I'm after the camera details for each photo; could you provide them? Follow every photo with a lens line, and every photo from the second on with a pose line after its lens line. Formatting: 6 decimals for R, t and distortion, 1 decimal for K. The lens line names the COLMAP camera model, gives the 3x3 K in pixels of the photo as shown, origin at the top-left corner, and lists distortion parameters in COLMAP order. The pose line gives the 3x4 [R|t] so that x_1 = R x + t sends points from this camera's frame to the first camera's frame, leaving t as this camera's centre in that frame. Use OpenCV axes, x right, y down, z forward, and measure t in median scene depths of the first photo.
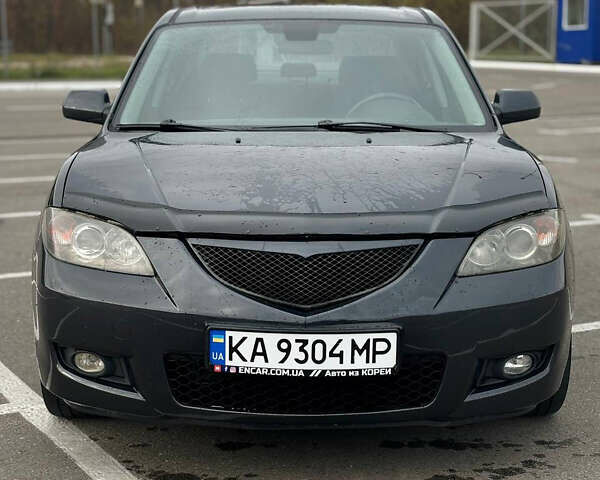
lens RADIAL K [[1180.6, 0, 300.0], [0, 1180.6, 240.0], [0, 0, 1]] dist [0.320824, -1.868799]
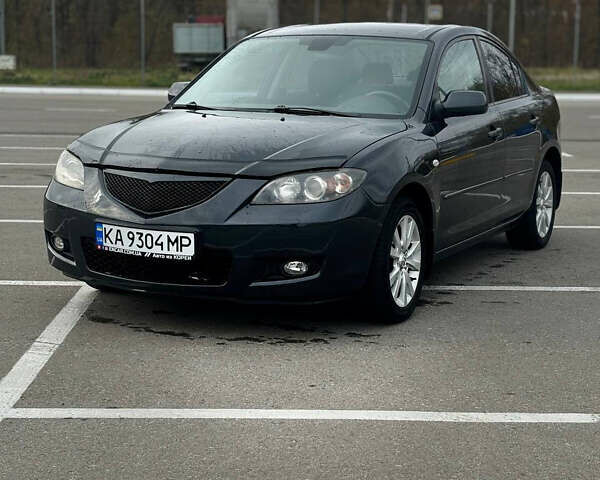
lens RADIAL K [[1180.6, 0, 300.0], [0, 1180.6, 240.0], [0, 0, 1]] dist [0.320824, -1.868799]
pose [[0.896897, 0.081555, -0.434655, 0.877789], [-0.087383, 0.996153, 0.006597, 0.062989], [0.433521, 0.032064, 0.900573, -0.349064]]
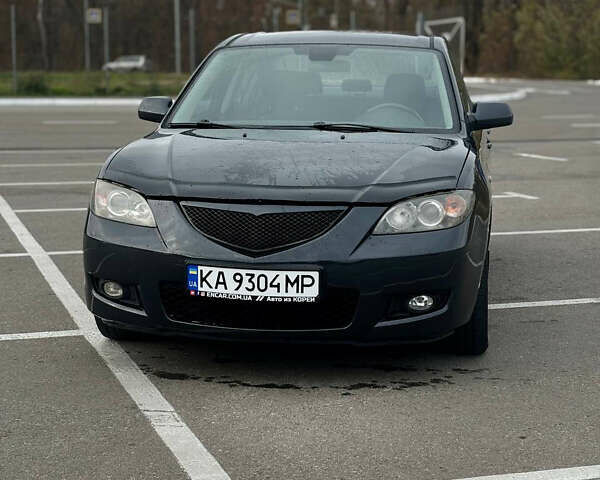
lens RADIAL K [[1180.6, 0, 300.0], [0, 1180.6, 240.0], [0, 0, 1]] dist [0.320824, -1.868799]
pose [[0.986527, 0.032248, -0.160389, 0.275931], [-0.034792, 0.999309, -0.013076, 0.059106], [0.159857, 0.018480, 0.986967, -0.361659]]
